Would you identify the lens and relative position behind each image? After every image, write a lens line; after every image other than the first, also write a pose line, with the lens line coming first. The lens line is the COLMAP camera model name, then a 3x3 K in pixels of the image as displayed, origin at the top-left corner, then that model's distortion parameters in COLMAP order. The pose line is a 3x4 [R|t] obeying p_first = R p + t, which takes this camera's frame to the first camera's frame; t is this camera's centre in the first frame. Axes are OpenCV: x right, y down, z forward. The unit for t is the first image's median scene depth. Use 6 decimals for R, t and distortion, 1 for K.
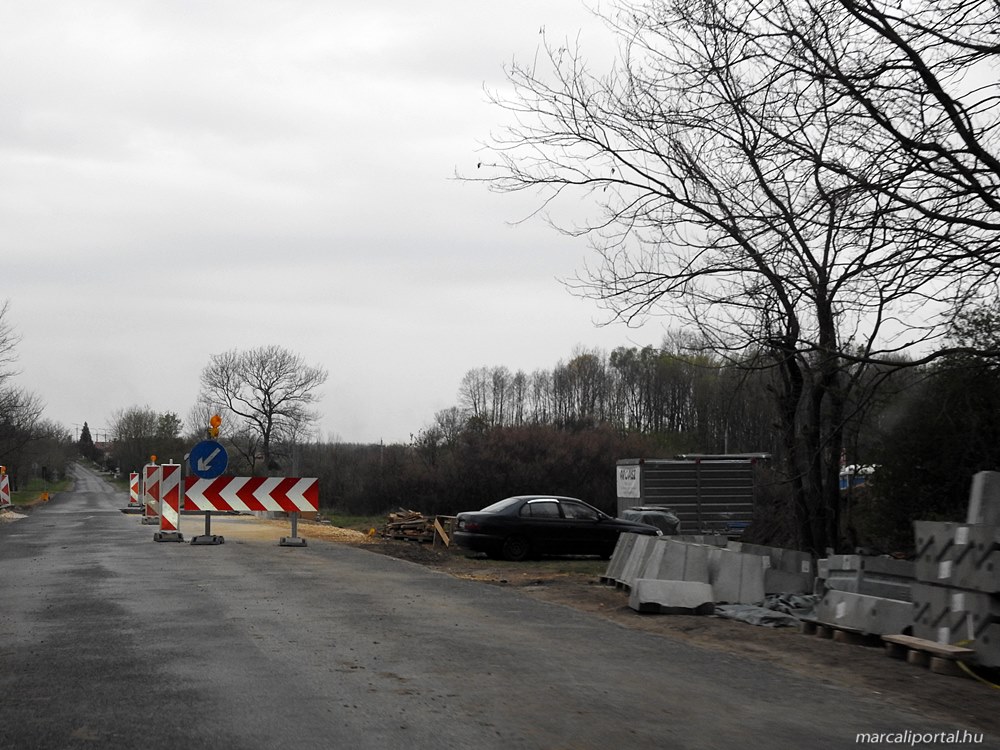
lens RADIAL K [[1743.4, 0, 499.8], [0, 1743.4, 374.7], [0, 0, 1]] dist [-0.042518, 0.000000]
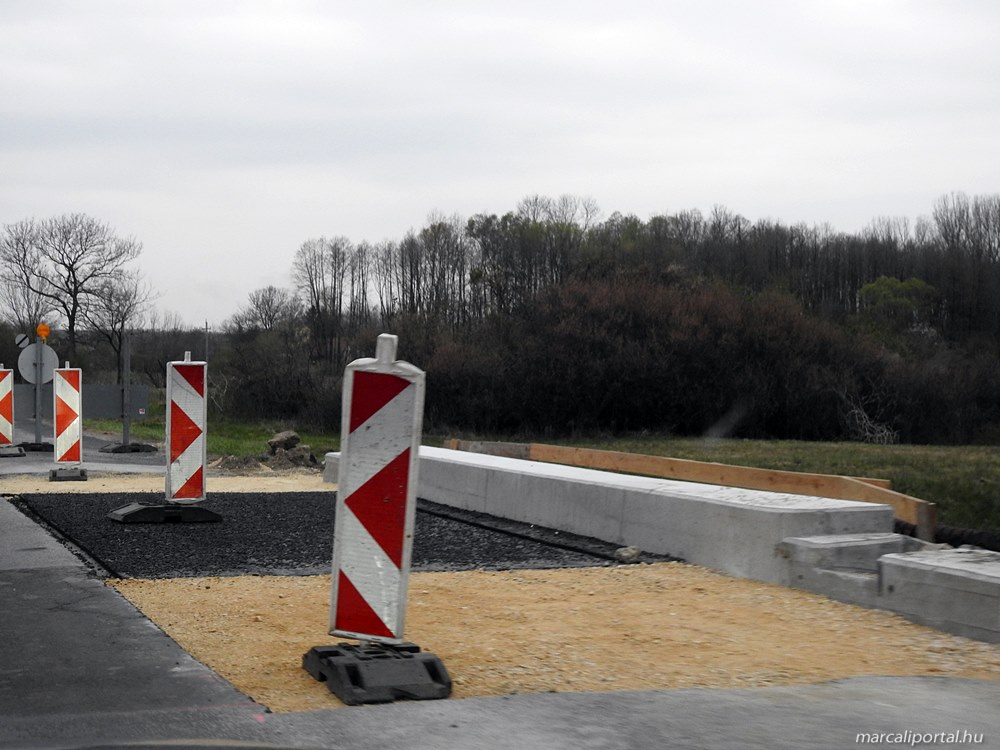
lens RADIAL K [[1743.4, 0, 500.4], [0, 1743.4, 374.9], [0, 0, 1]] dist [-0.042518, 0.000000]
pose [[0.992255, -0.013517, 0.123481, -0.029861], [0.005250, 0.997737, 0.067028, 0.006325], [-0.124108, -0.065861, 0.990081, 0.118636]]
